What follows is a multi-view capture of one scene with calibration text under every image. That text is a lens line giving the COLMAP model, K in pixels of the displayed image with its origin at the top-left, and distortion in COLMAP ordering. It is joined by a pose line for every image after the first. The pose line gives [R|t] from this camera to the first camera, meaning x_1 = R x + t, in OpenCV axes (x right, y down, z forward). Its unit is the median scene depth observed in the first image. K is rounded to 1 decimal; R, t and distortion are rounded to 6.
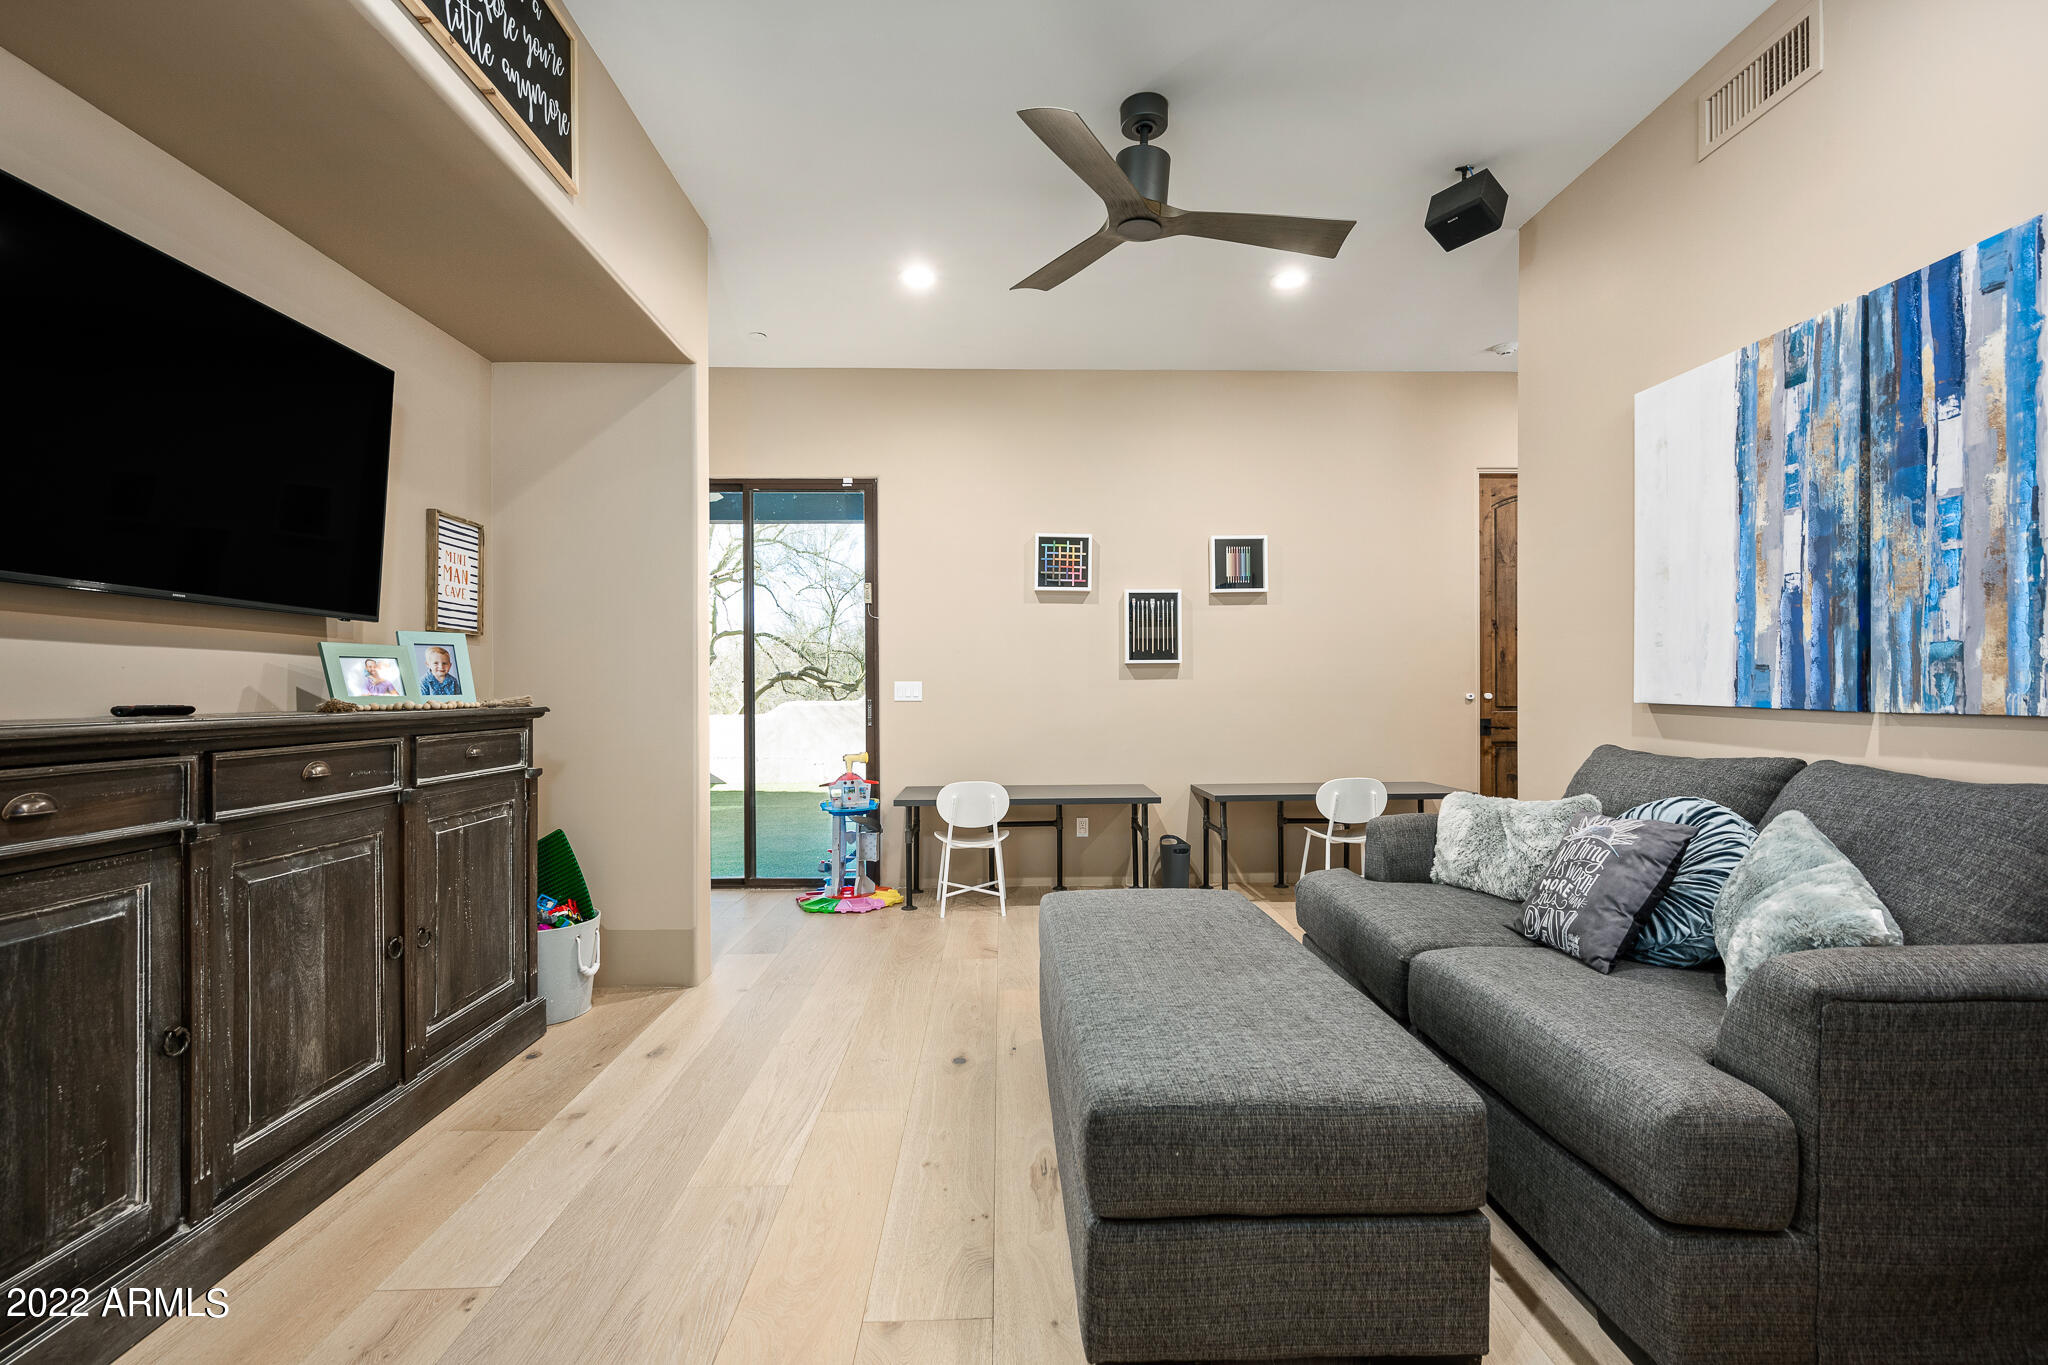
lens RADIAL K [[872.9, 0, 1032.0], [0, 872.9, 685.1], [0, 0, 1]] dist [-0.000624, -0.000084]
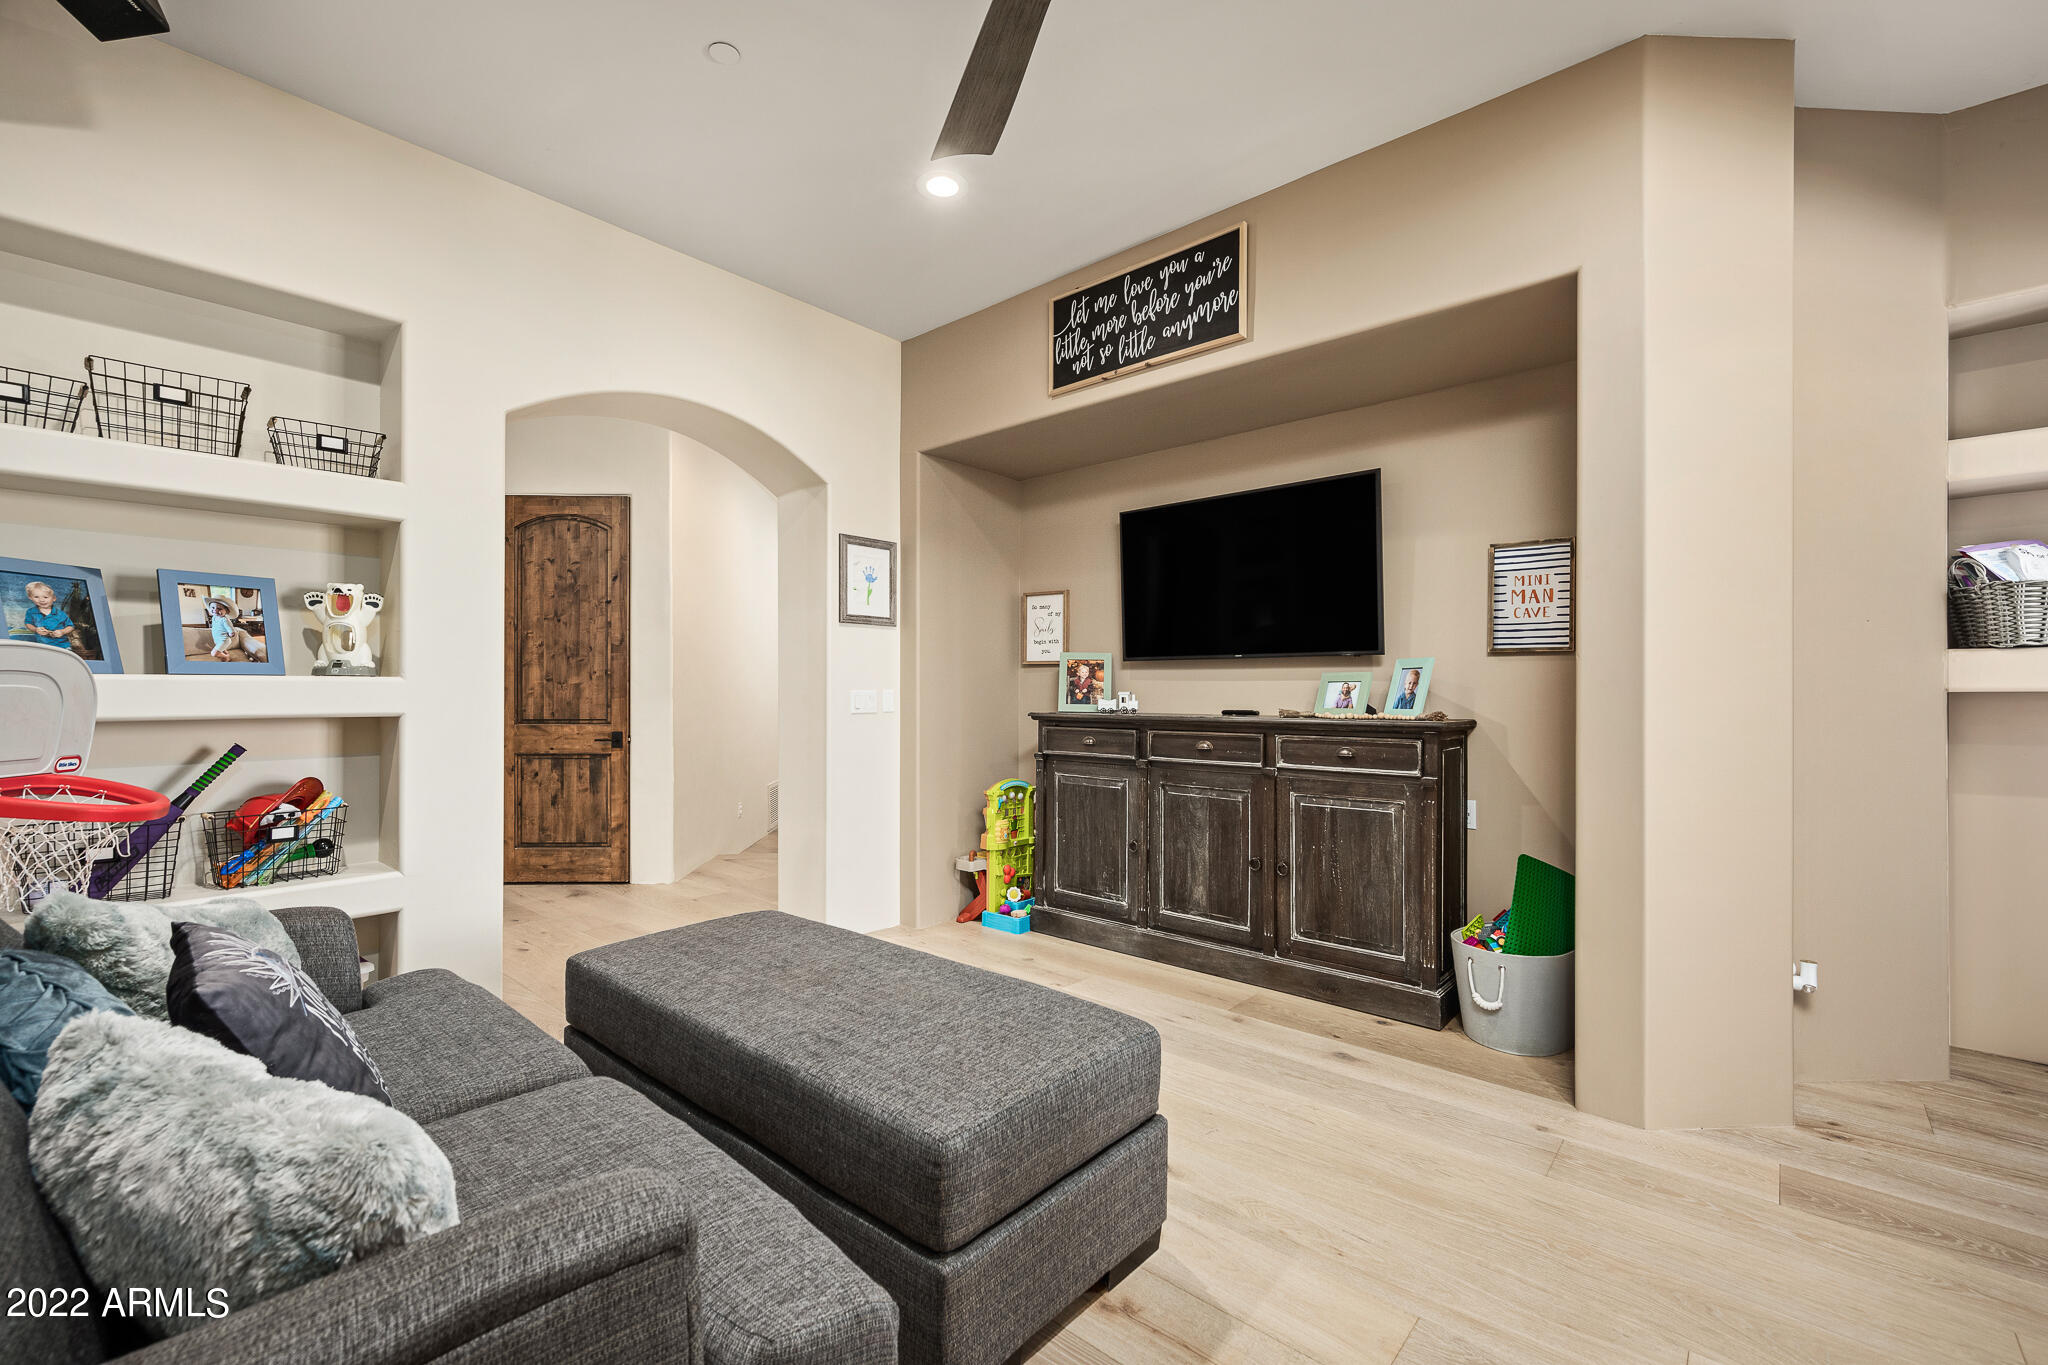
lens RADIAL K [[872.9, 0, 1033.4], [0, 872.9, 692.2], [0, 0, 1]] dist [-0.000624, -0.000084]
pose [[-0.682795, 0.001801, -0.730608, 0.721242], [0.002871, 0.999996, -0.000218, -0.016616], [0.730604, -0.002247, -0.682797, 1.786812]]
